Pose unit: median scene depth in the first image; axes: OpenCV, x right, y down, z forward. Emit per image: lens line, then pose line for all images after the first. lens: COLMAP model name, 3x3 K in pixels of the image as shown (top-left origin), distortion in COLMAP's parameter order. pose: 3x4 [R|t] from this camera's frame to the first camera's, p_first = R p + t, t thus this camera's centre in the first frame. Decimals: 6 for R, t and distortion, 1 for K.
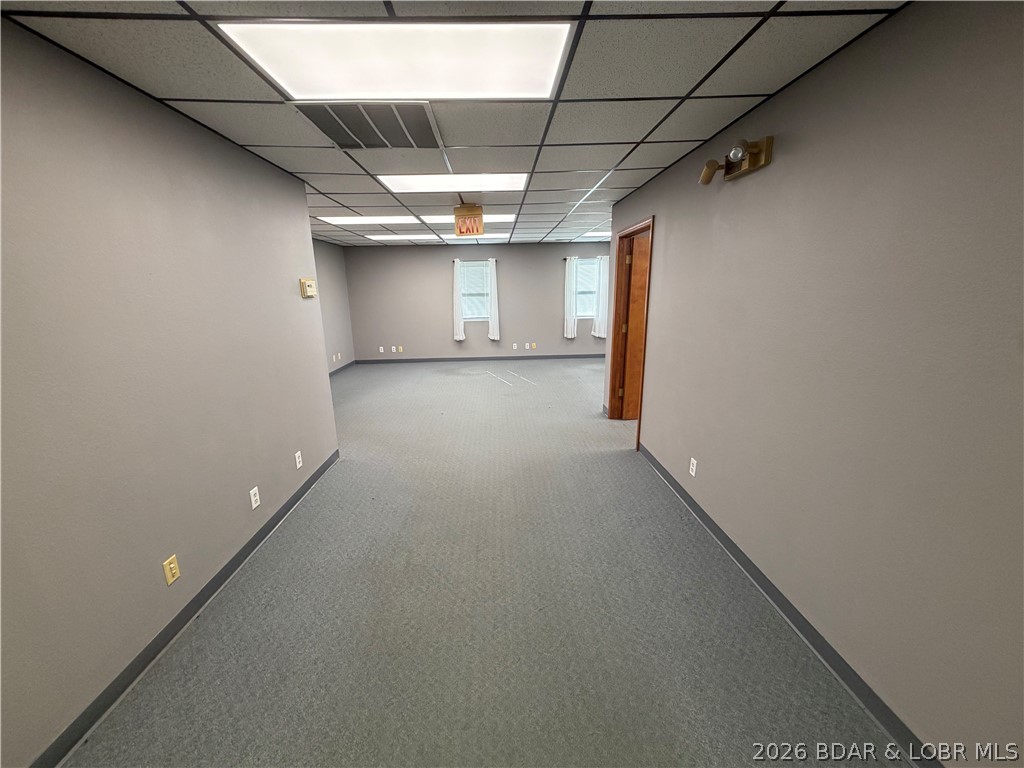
lens RADIAL K [[414.7, 0, 512.0], [0, 414.7, 384.0], [0, 0, 1]] dist [0.011133, 0.000300]
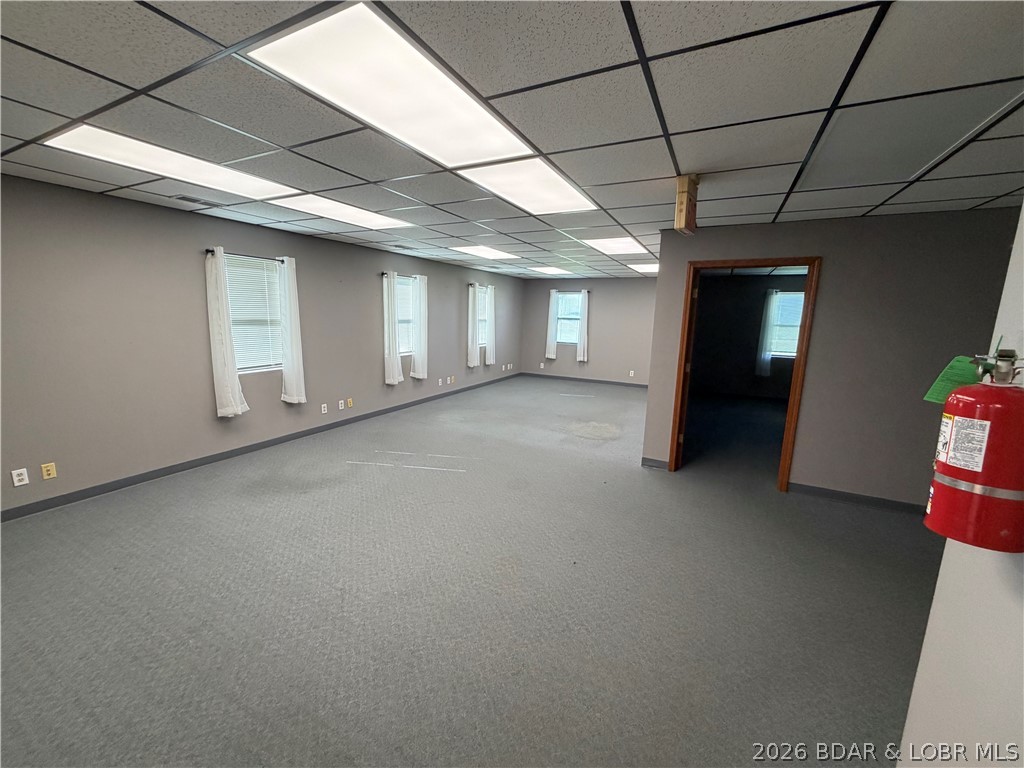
lens RADIAL K [[414.7, 0, 512.0], [0, 414.7, 384.0], [0, 0, 1]] dist [0.011133, 0.000300]
pose [[0.499570, -0.116704, 0.858376, -0.377295], [0.192446, 0.981075, 0.021383, -0.088563], [-0.844627, 0.154509, 0.512575, 0.471510]]
